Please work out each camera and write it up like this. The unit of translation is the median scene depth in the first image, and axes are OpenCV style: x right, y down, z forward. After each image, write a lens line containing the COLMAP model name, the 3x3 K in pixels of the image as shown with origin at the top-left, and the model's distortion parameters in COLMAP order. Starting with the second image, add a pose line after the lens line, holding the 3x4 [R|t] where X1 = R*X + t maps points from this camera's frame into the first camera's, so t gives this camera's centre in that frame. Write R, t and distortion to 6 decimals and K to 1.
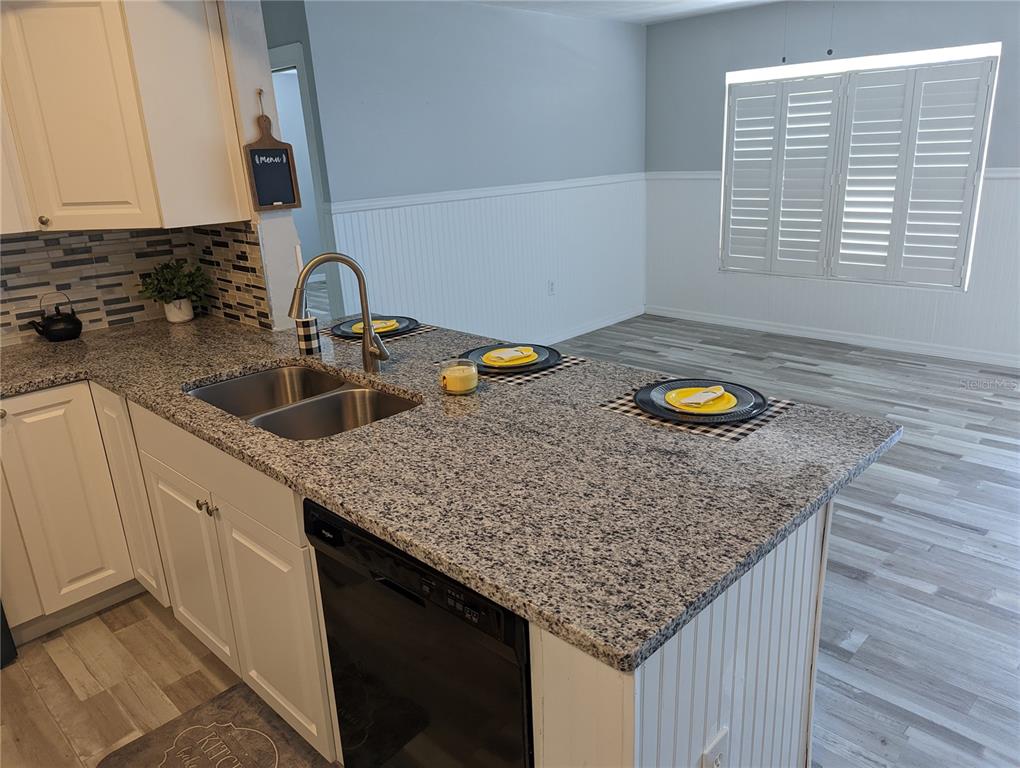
lens RADIAL K [[716.5, 0, 523.3], [0, 716.5, 379.7], [0, 0, 1]] dist [0.062964, -0.065162]
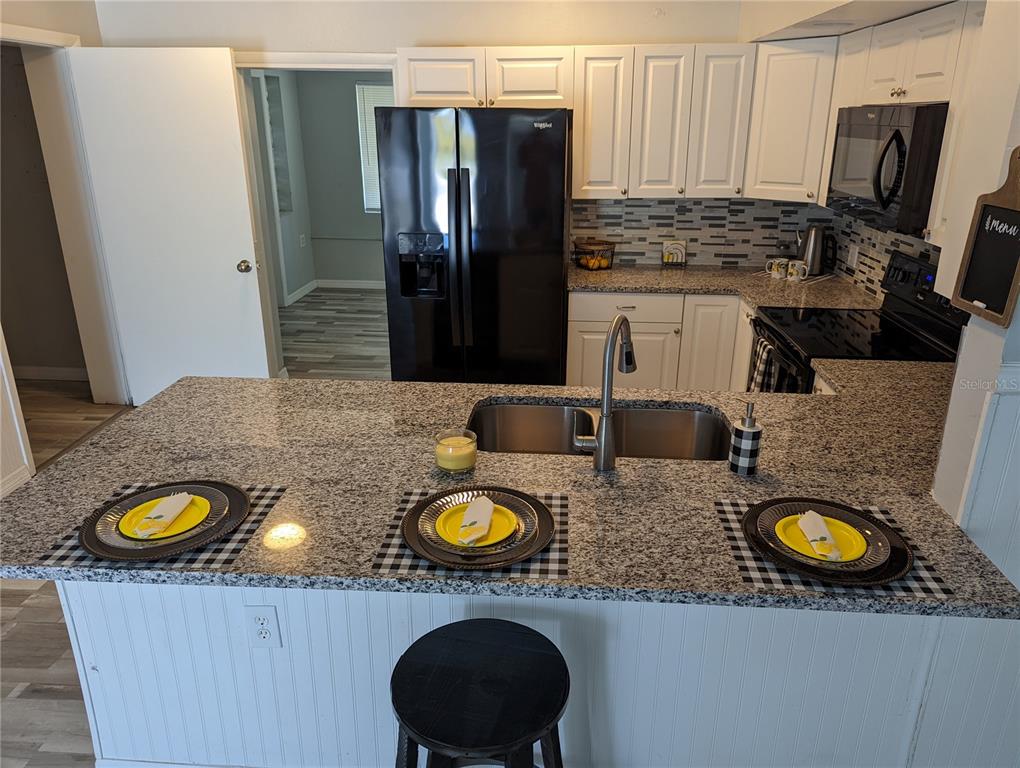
lens RADIAL K [[720.6, 0, 524.0], [0, 720.6, 372.7], [0, 0, 1]] dist [0.055448, -0.054120]
pose [[-0.761449, 0.249747, -0.598182, 0.352574], [-0.177380, 0.807301, 0.562851, -0.593212], [0.623483, 0.534688, -0.570418, 1.479236]]
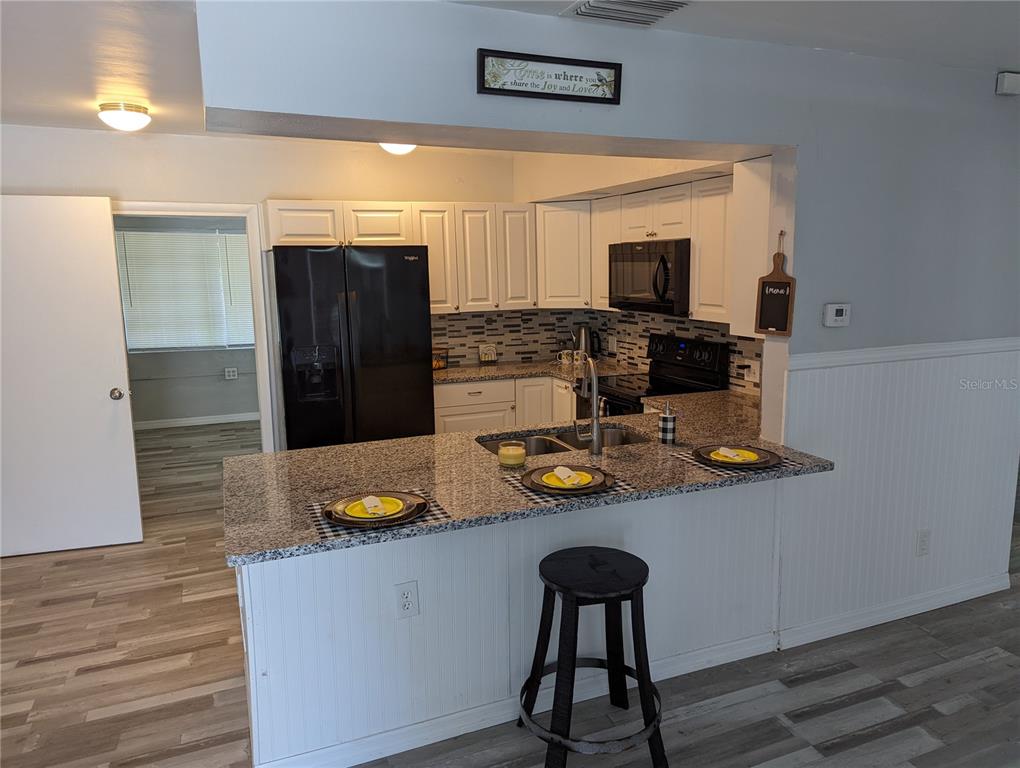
lens RADIAL K [[716.5, 0, 523.3], [0, 716.5, 379.7], [0, 0, 1]] dist [0.062964, -0.065162]
pose [[-0.394092, 0.191893, -0.898815, 1.067464], [-0.257917, 0.915572, 0.308556, -0.543775], [0.882140, 0.353419, -0.311327, 1.356660]]
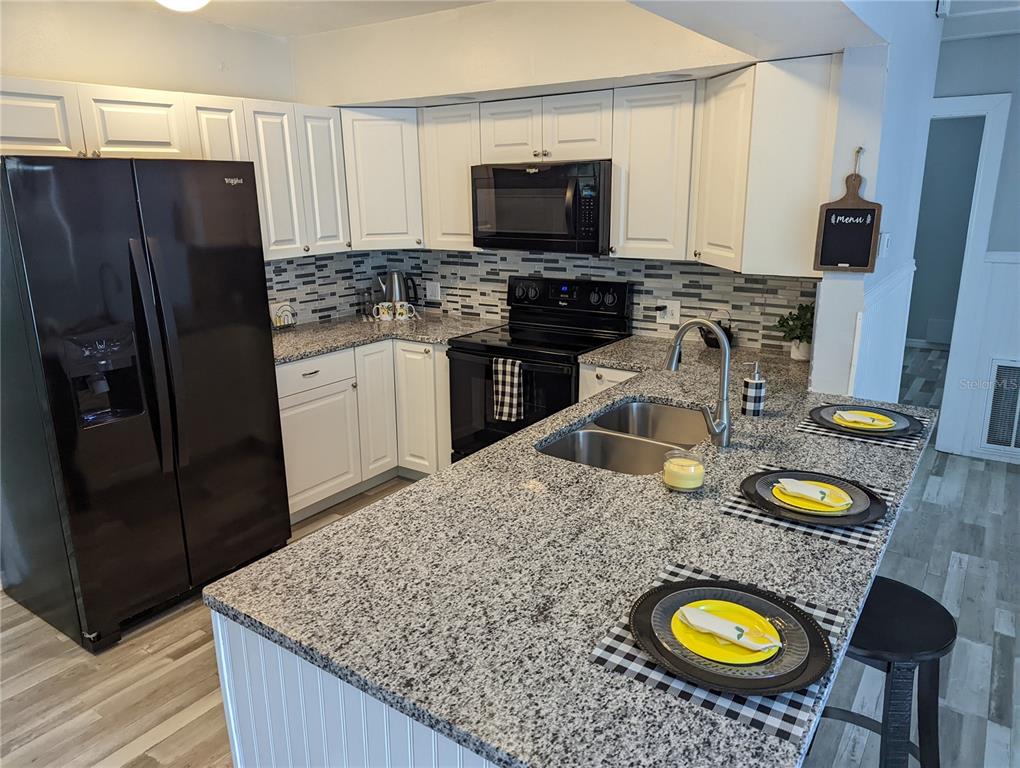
lens RADIAL K [[719.7, 0, 498.7], [0, 719.7, 375.9], [0, 0, 1]] dist [0.068405, -0.076077]
pose [[0.146530, 0.285764, -0.947031, 0.705463], [-0.299921, 0.925135, 0.232751, -0.257300], [0.942643, 0.249929, 0.221266, 0.524778]]
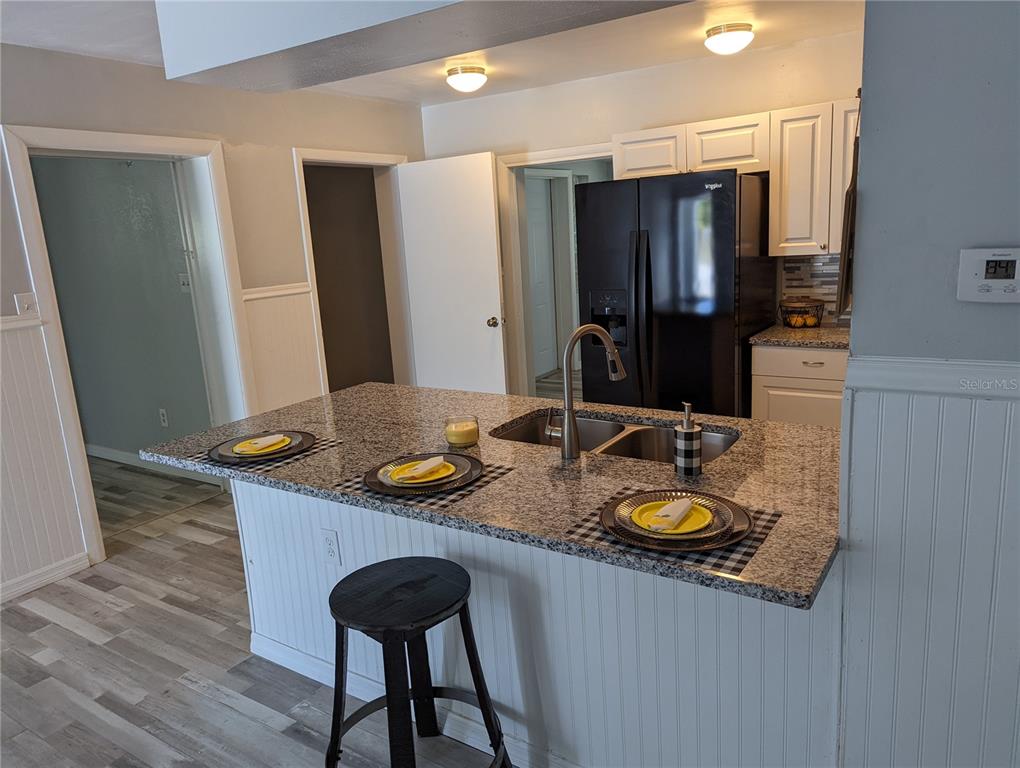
lens RADIAL K [[716.5, 0, 523.3], [0, 716.5, 379.7], [0, 0, 1]] dist [0.062964, -0.065162]
pose [[-0.978028, 0.134441, -0.159335, -0.015246], [0.036715, 0.863416, 0.503155, -0.620265], [0.205217, 0.486249, -0.849381, 1.887852]]
